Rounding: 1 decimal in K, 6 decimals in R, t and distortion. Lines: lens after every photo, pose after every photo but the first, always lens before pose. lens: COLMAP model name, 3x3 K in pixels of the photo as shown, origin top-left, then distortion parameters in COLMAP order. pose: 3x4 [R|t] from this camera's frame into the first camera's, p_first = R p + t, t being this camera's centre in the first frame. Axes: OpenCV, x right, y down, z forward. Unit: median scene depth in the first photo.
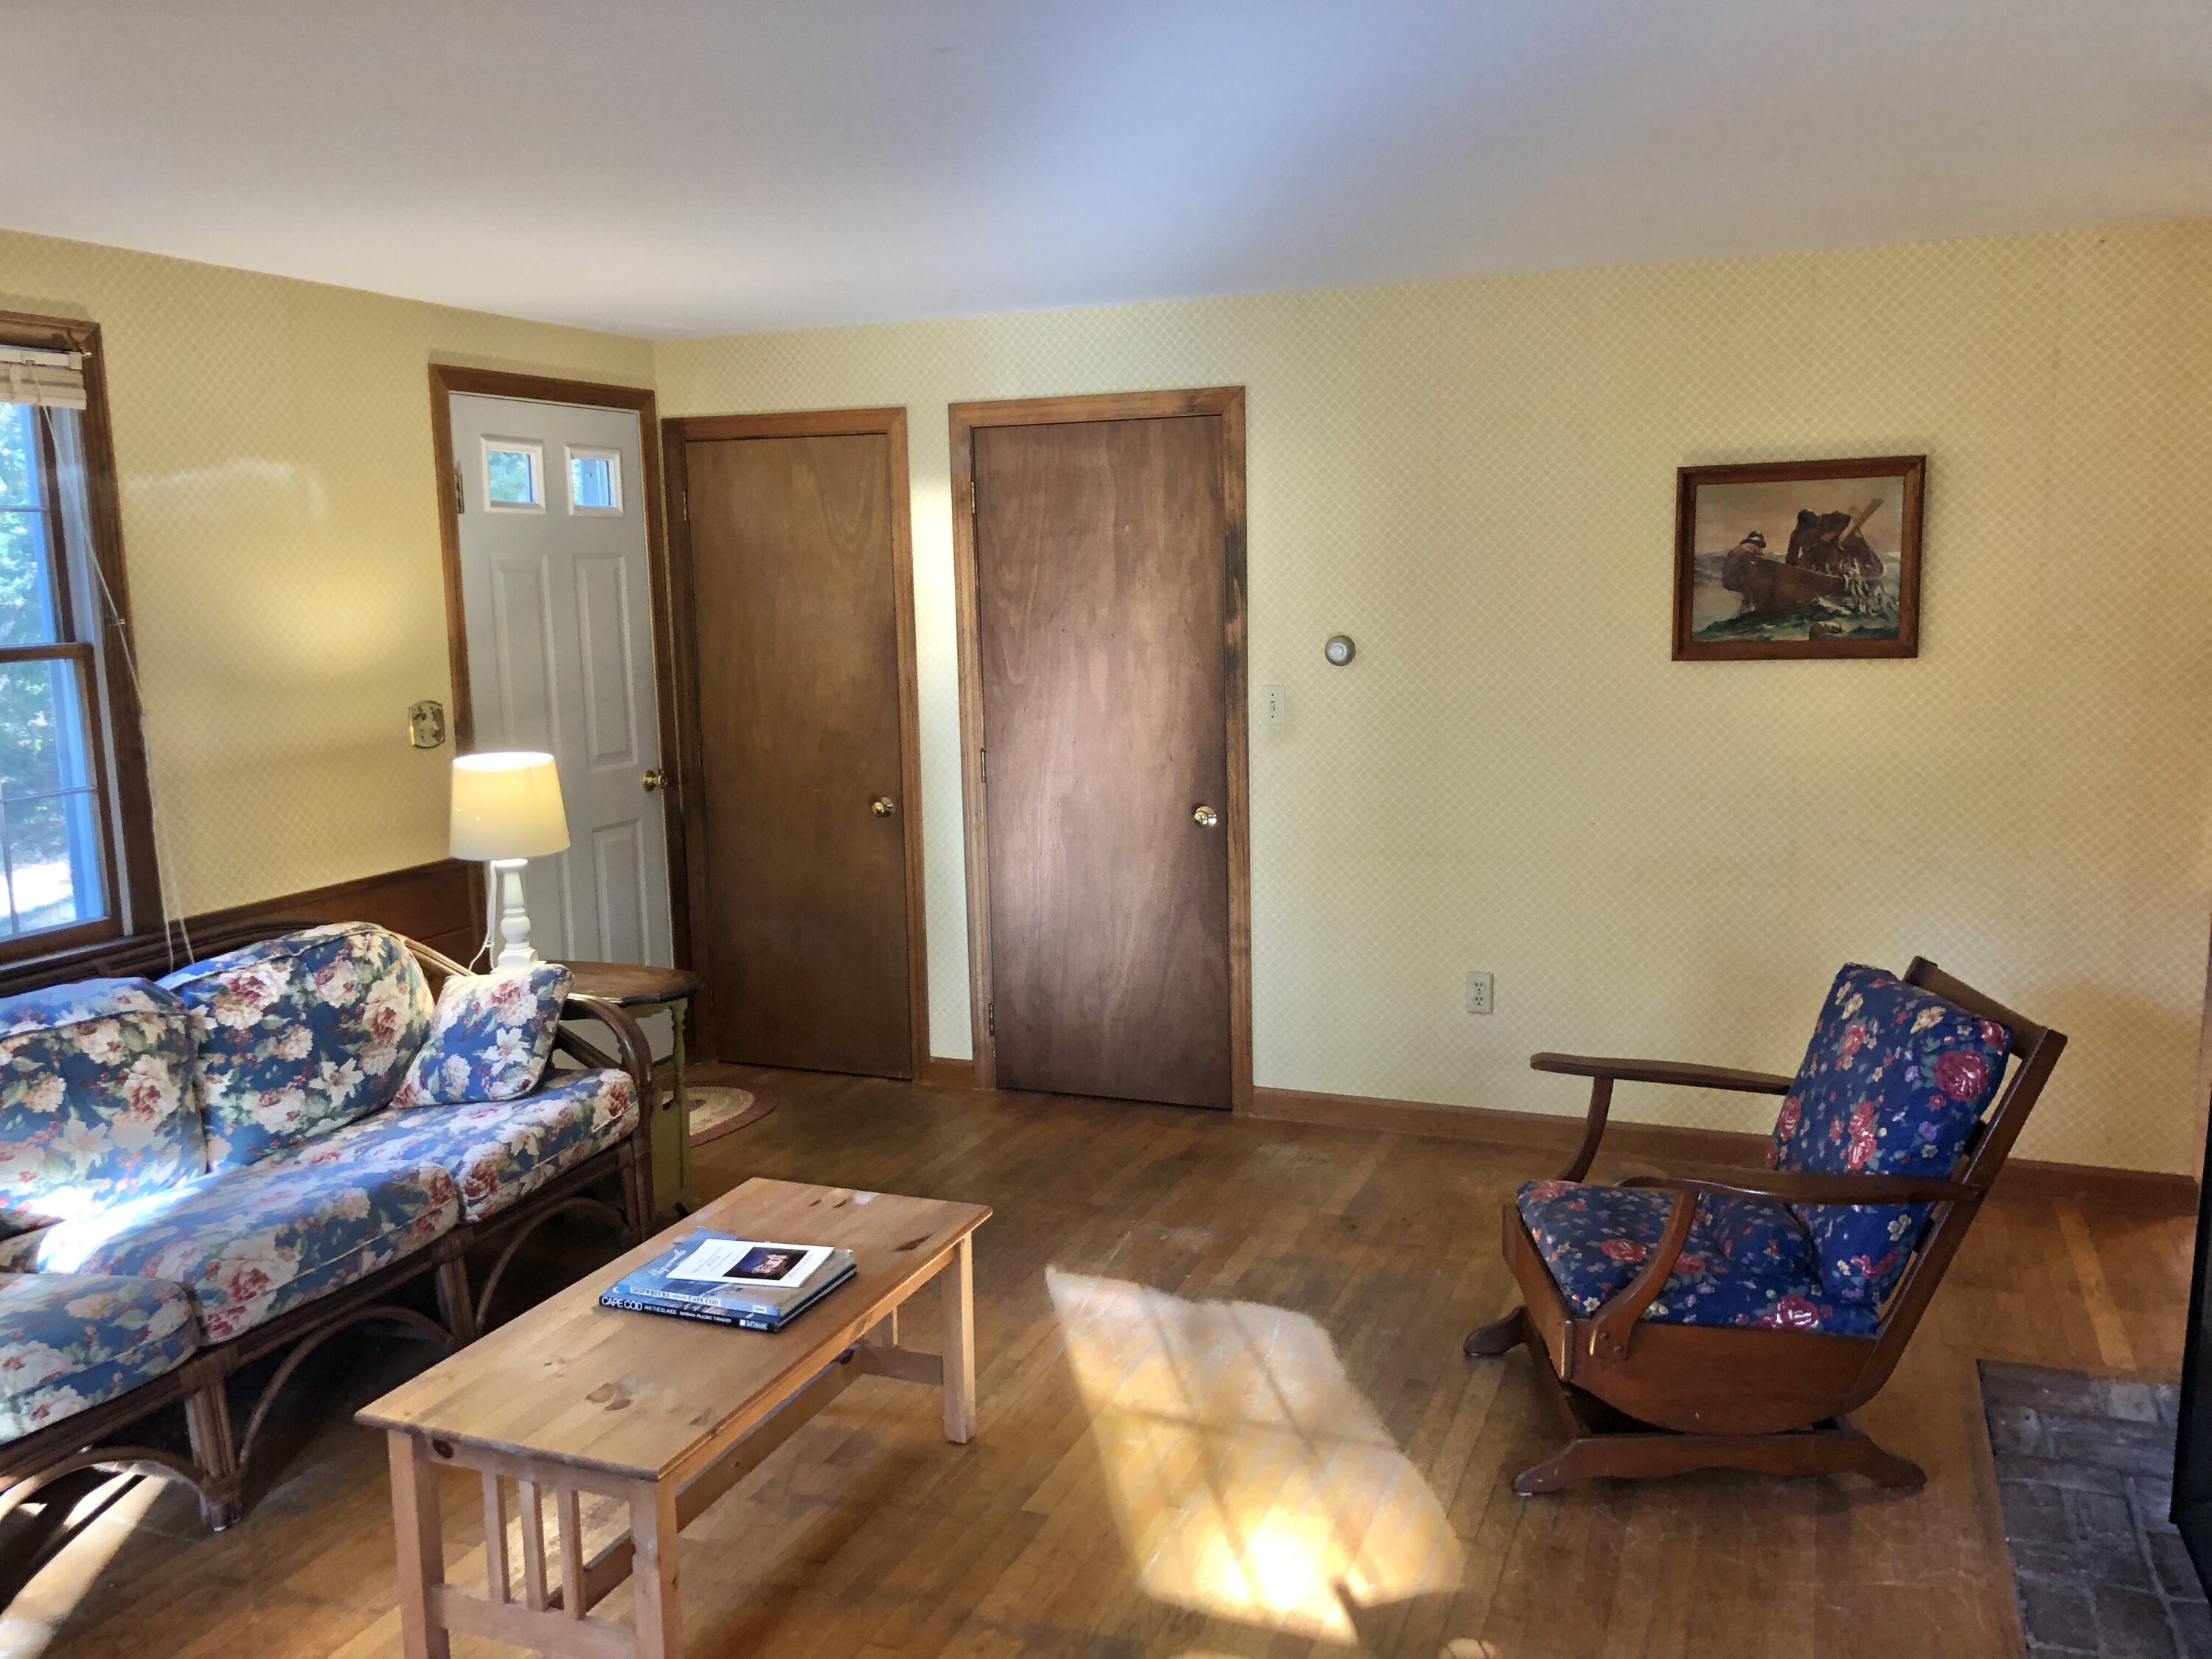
lens RADIAL K [[1813.7, 0, 1110.4], [0, 1813.7, 845.7], [0, 0, 1]] dist [0.044614, -0.053836]
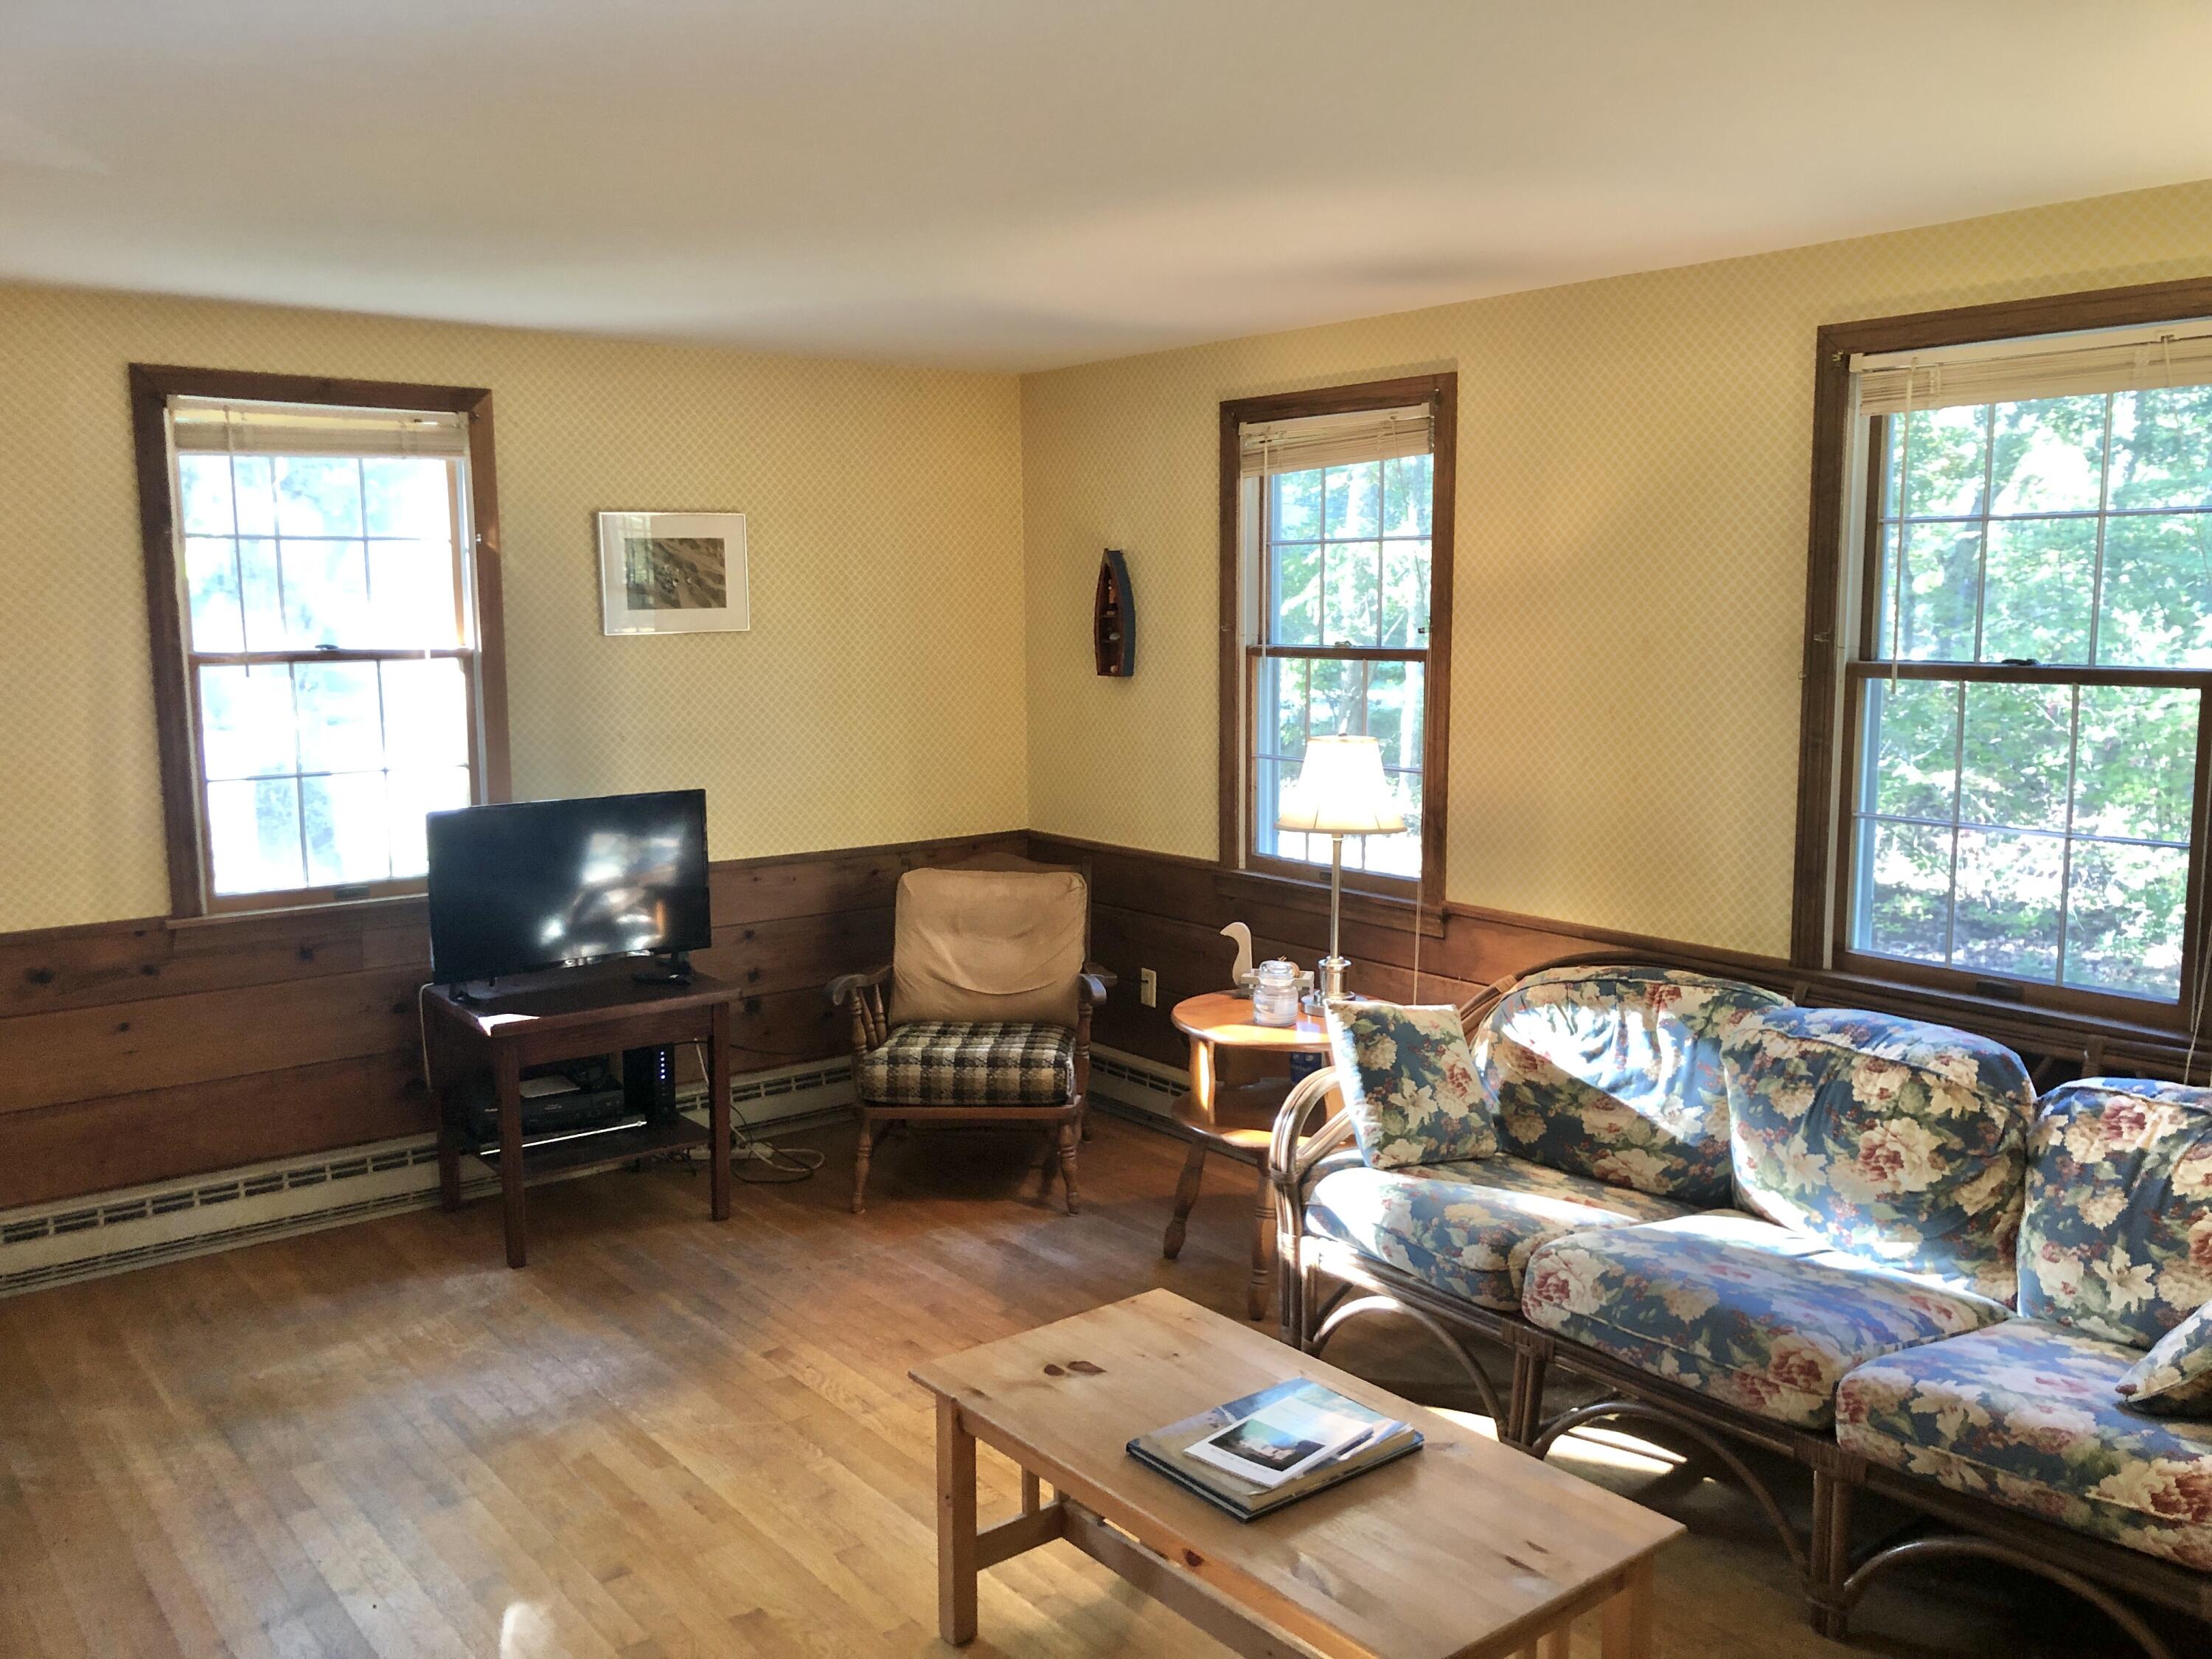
lens RADIAL K [[1813.7, 0, 1090.9], [0, 1813.7, 825.7], [0, 0, 1]] dist [0.044614, -0.053836]
pose [[-0.500242, 0.136585, -0.855045, 0.387023], [-0.119112, 0.967238, 0.224193, -0.162641], [0.857654, 0.213997, -0.467584, 0.937610]]
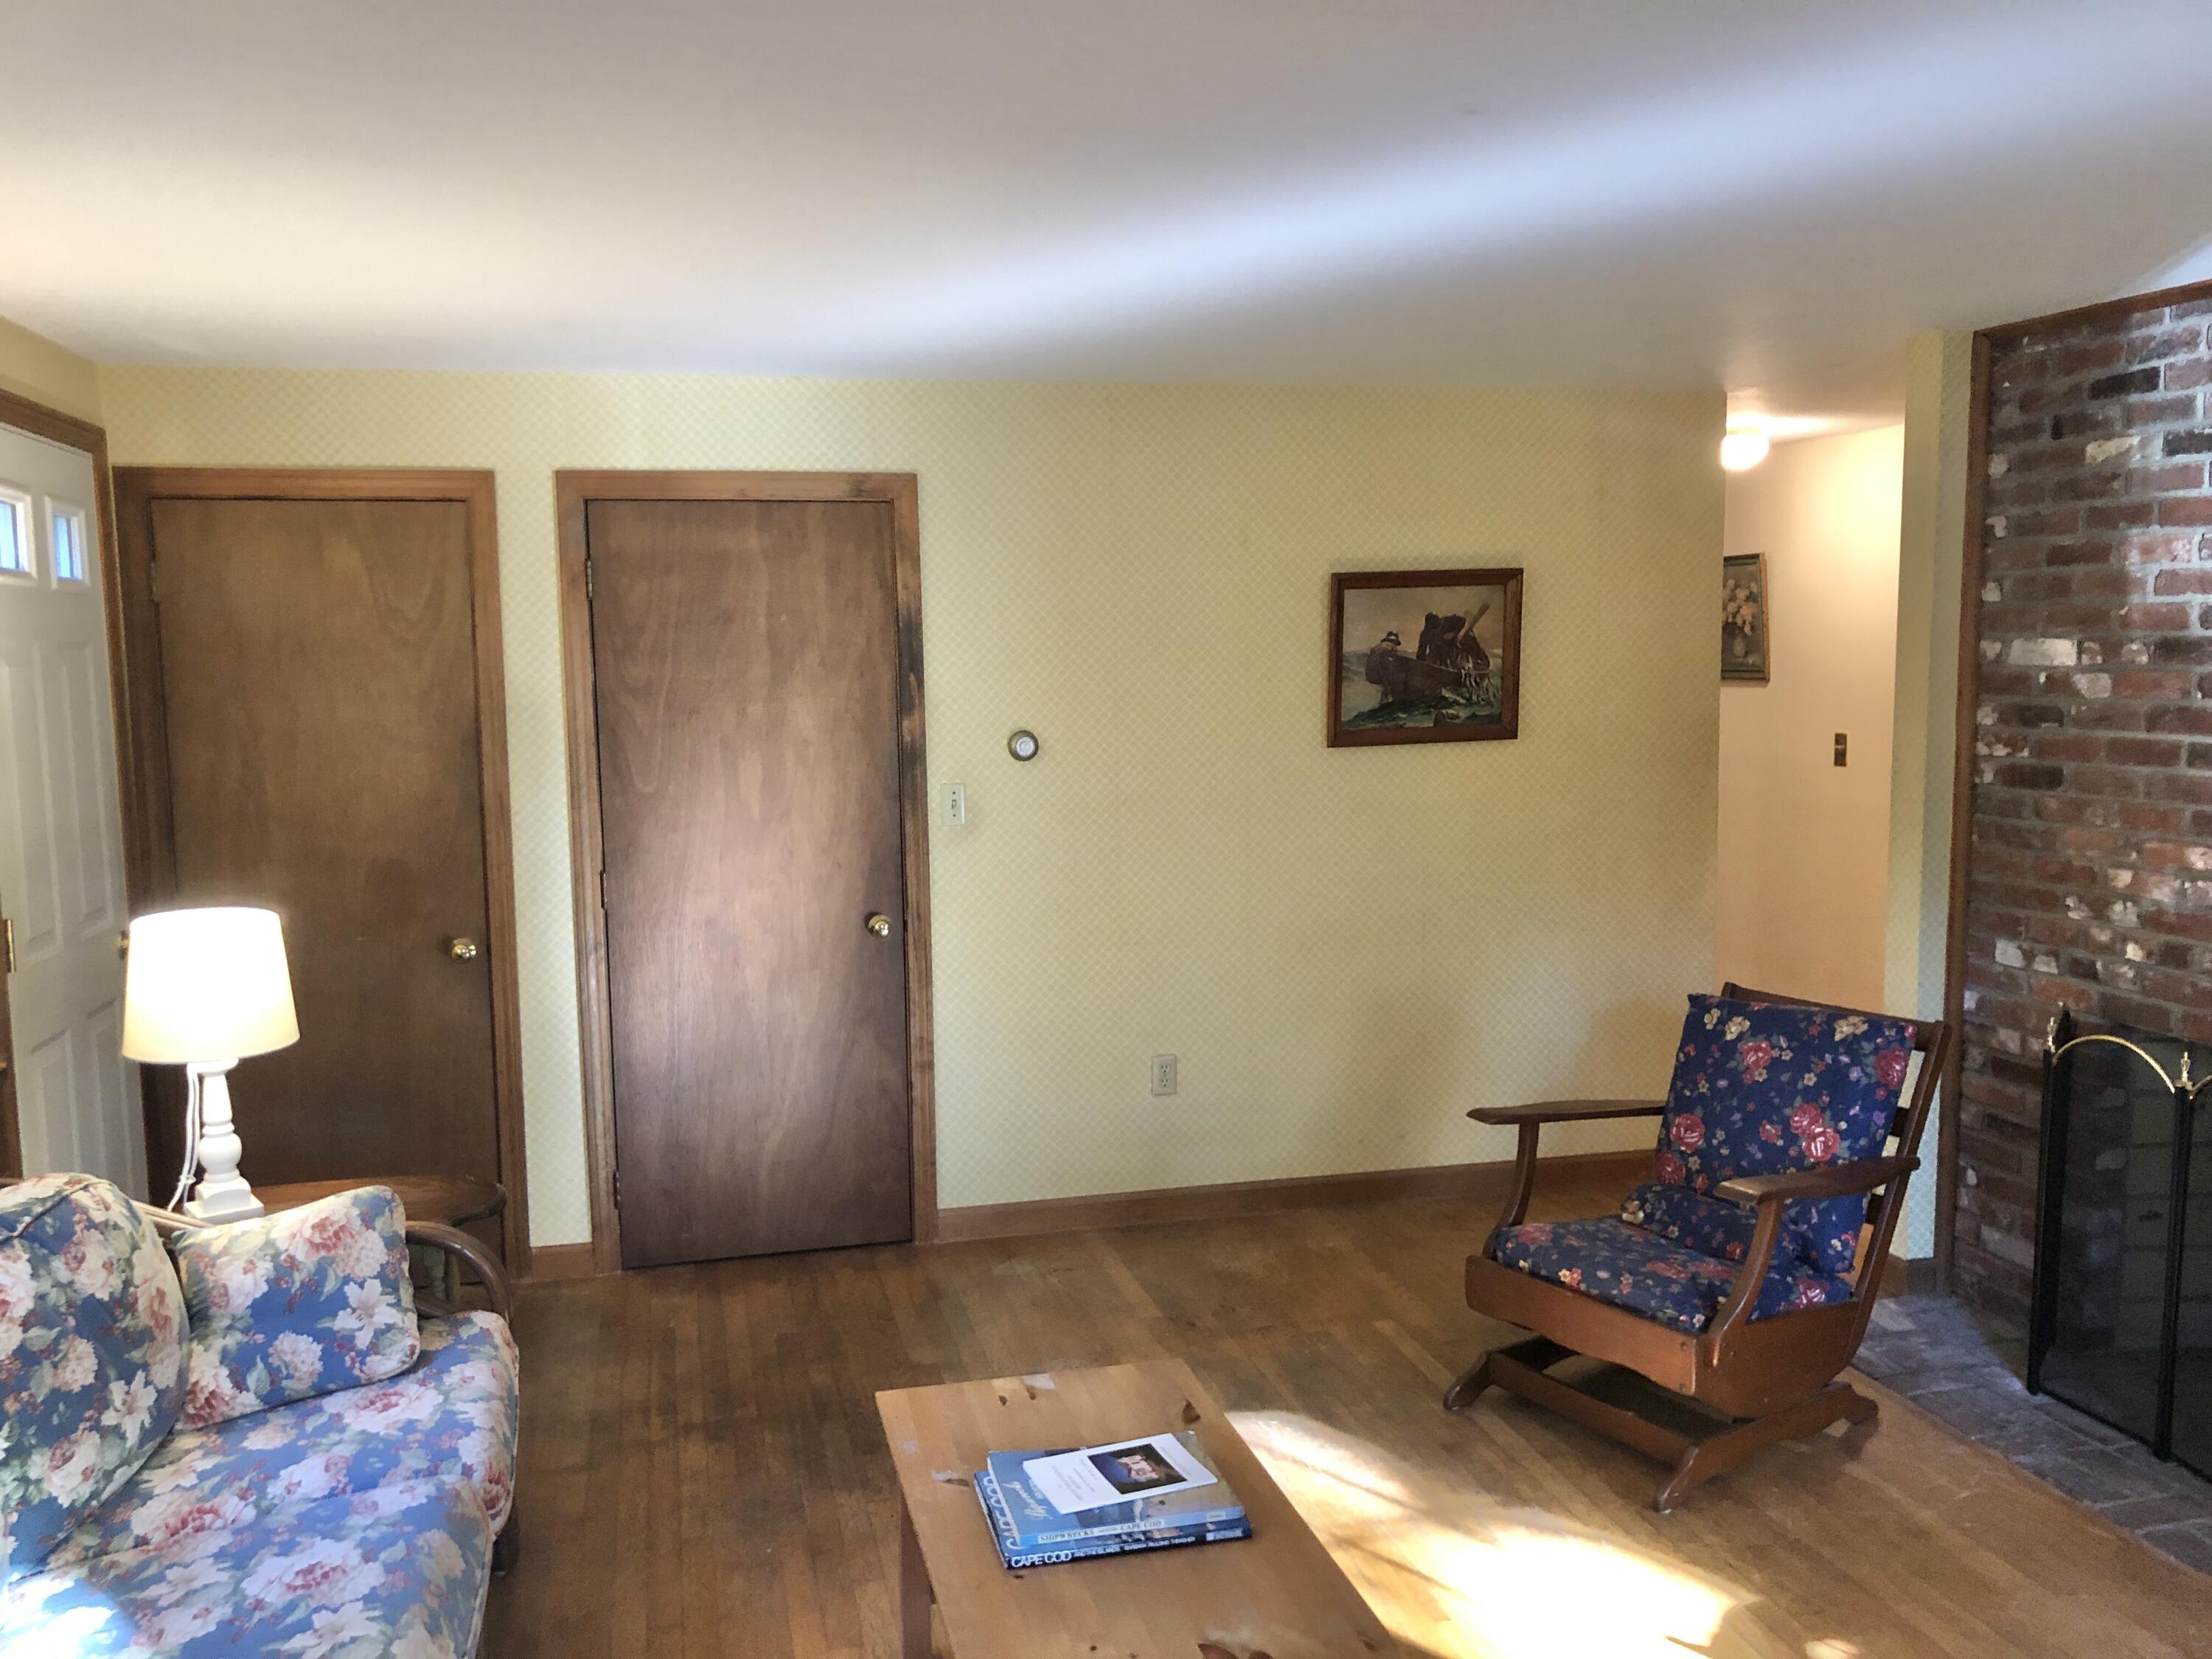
lens RADIAL K [[1813.7, 0, 1102.5], [0, 1813.7, 838.0], [0, 0, 1]] dist [0.044614, -0.053836]
pose [[0.814439, -0.053711, 0.577758, -0.504389], [0.088599, 0.995542, -0.032343, -0.027215], [-0.573445, 0.077530, 0.815567, 0.220083]]
